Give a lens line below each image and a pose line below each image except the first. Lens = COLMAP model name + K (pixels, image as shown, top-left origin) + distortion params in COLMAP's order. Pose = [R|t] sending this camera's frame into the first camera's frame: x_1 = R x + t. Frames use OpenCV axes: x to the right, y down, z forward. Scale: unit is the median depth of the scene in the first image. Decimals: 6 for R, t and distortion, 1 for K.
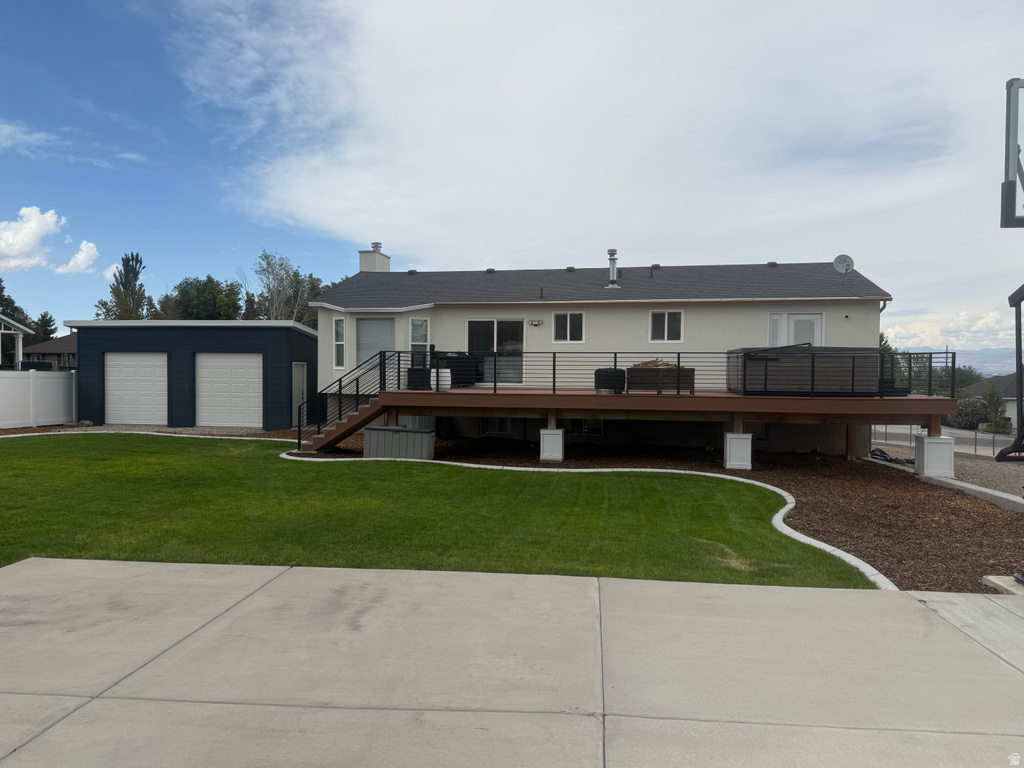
lens RADIAL K [[735.8, 0, 498.0], [0, 735.8, 386.8], [0, 0, 1]] dist [0.048558, -0.059144]
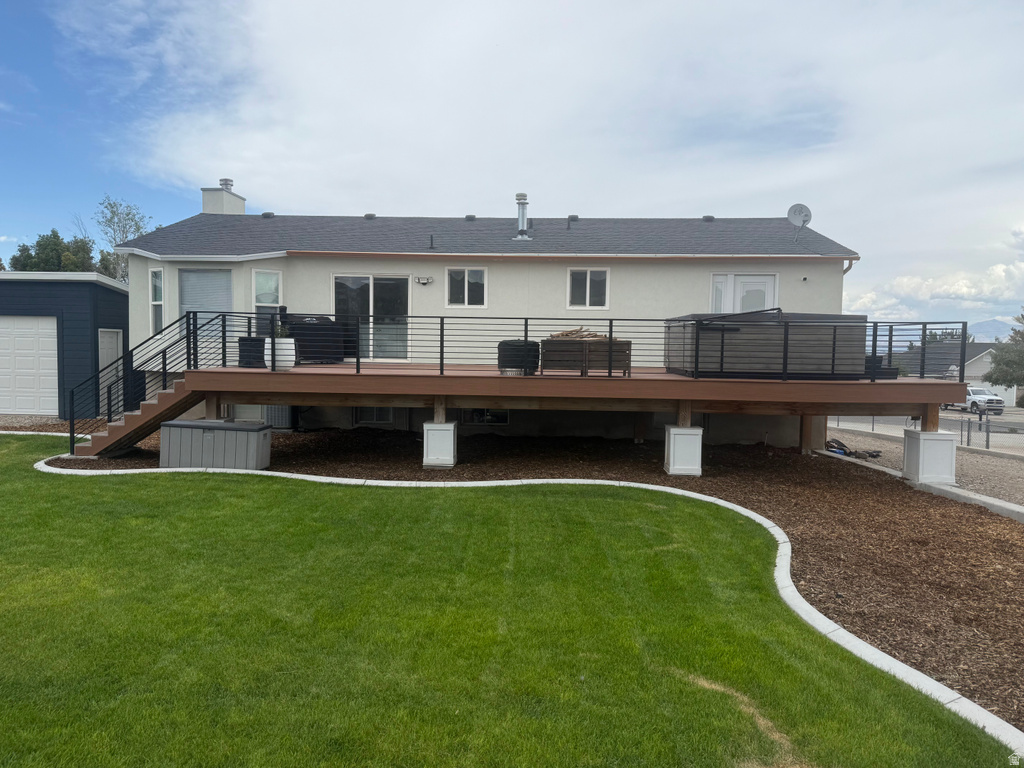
lens RADIAL K [[735.8, 0, 509.3], [0, 735.8, 376.1], [0, 0, 1]] dist [0.048558, -0.059144]
pose [[0.990067, 0.002087, 0.140582, 0.032928], [-0.004952, 0.999787, 0.020032, -0.002993], [-0.140511, -0.020529, 0.989866, 0.225722]]
